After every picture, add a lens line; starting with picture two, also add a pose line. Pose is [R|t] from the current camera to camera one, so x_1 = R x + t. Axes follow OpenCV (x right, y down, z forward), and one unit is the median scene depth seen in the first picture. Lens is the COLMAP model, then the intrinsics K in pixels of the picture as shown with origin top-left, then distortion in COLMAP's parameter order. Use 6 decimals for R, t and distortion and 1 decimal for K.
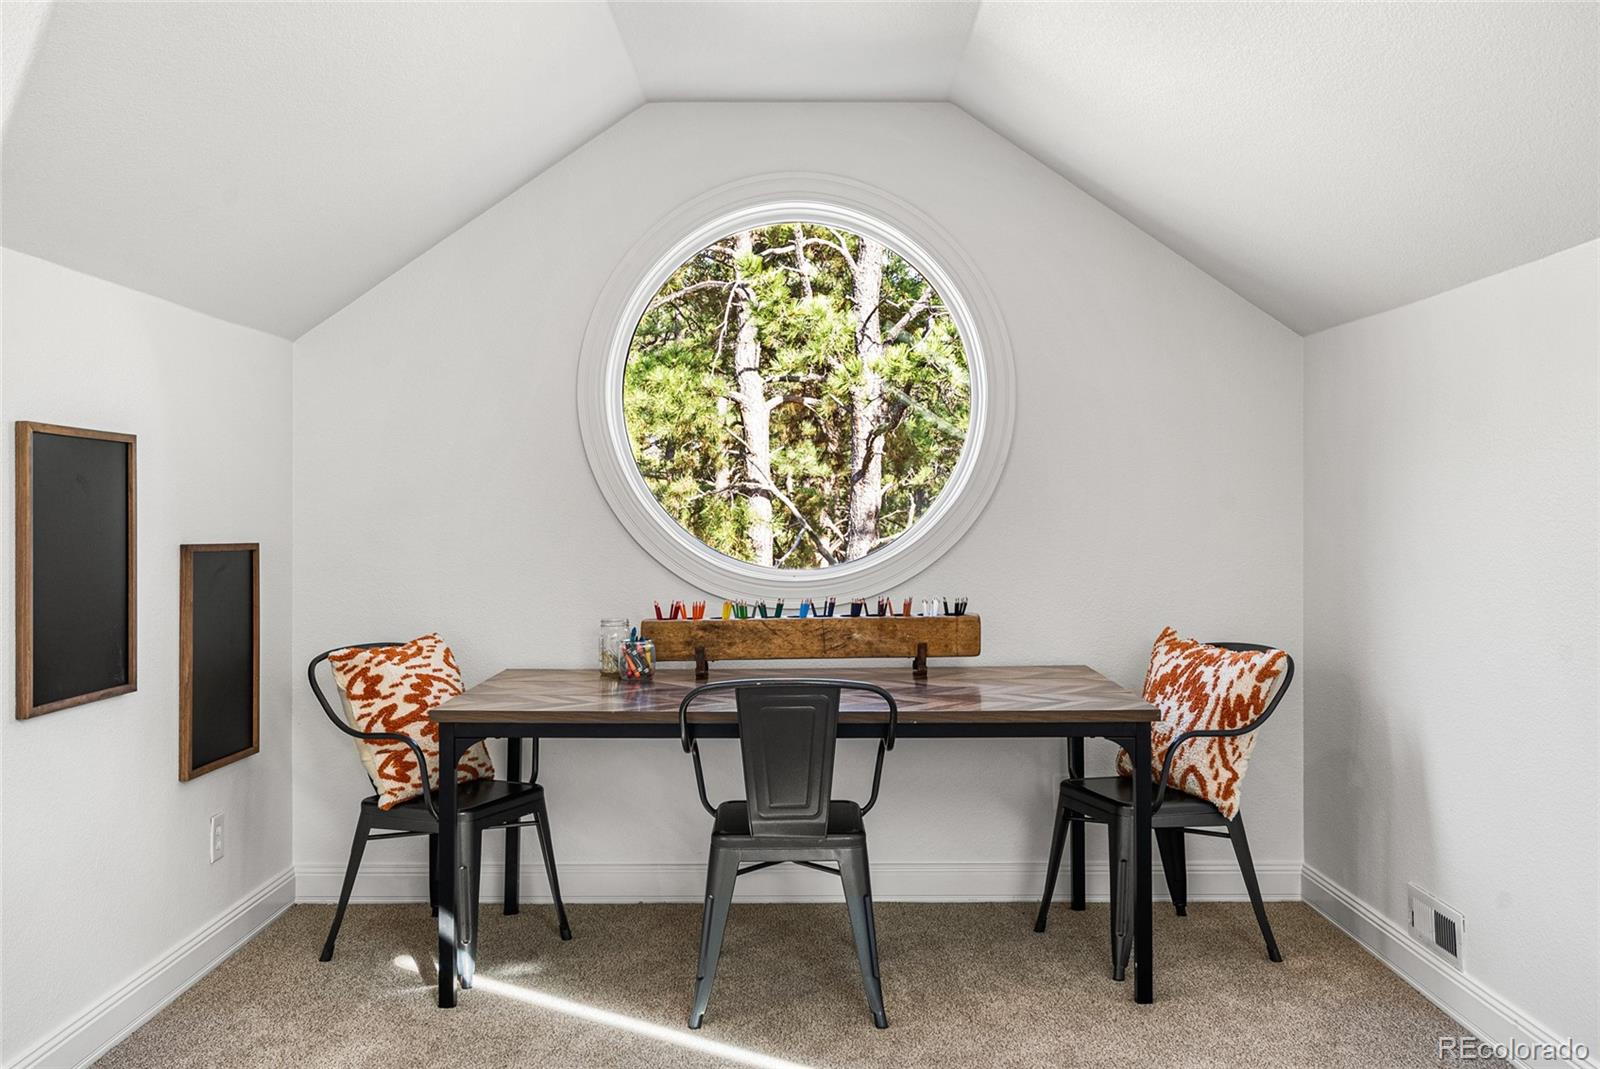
lens RADIAL K [[1338.8, 0, 801.0], [0, 1338.8, 528.9], [0, 0, 1]] dist [-0.002844, -0.000009]
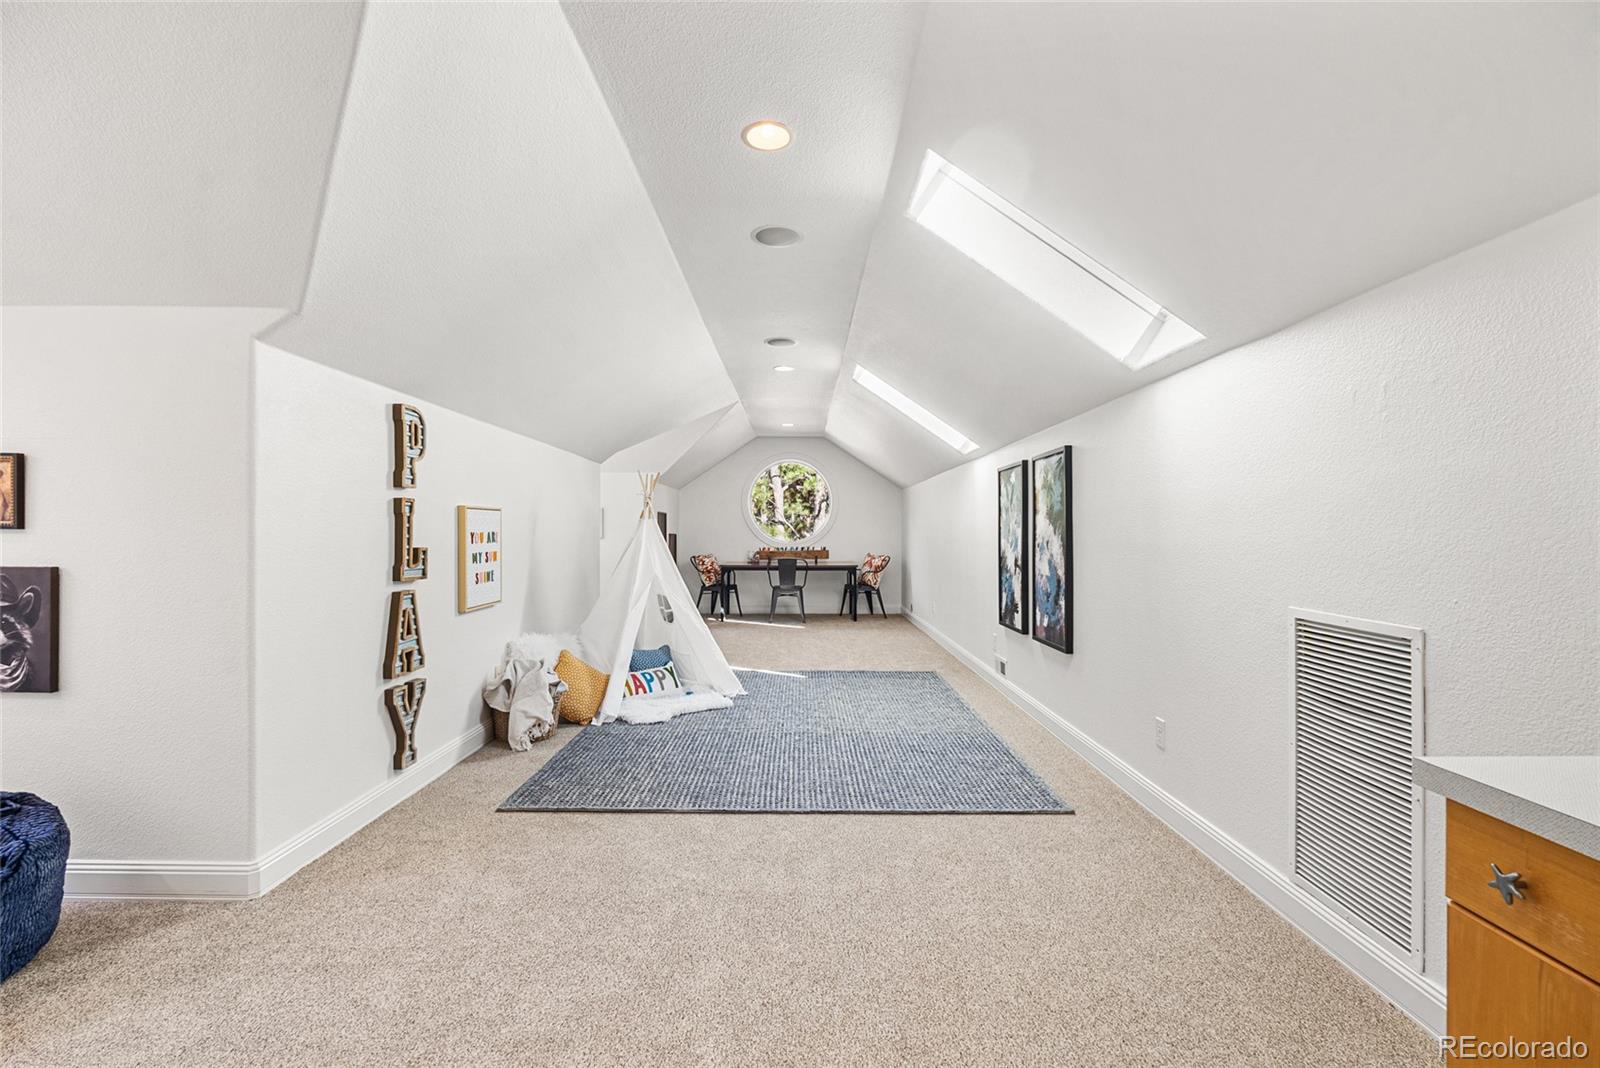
lens RADIAL K [[708.1, 0, 811.2], [0, 708.1, 533.4], [0, 0, 1]] dist [-0.007036, 0.001153]
pose [[0.999842, 0.005350, 0.016972, 0.028614], [-0.005166, 0.999928, -0.010822, 0.033462], [-0.017028, 0.010733, 0.999797, -1.445688]]
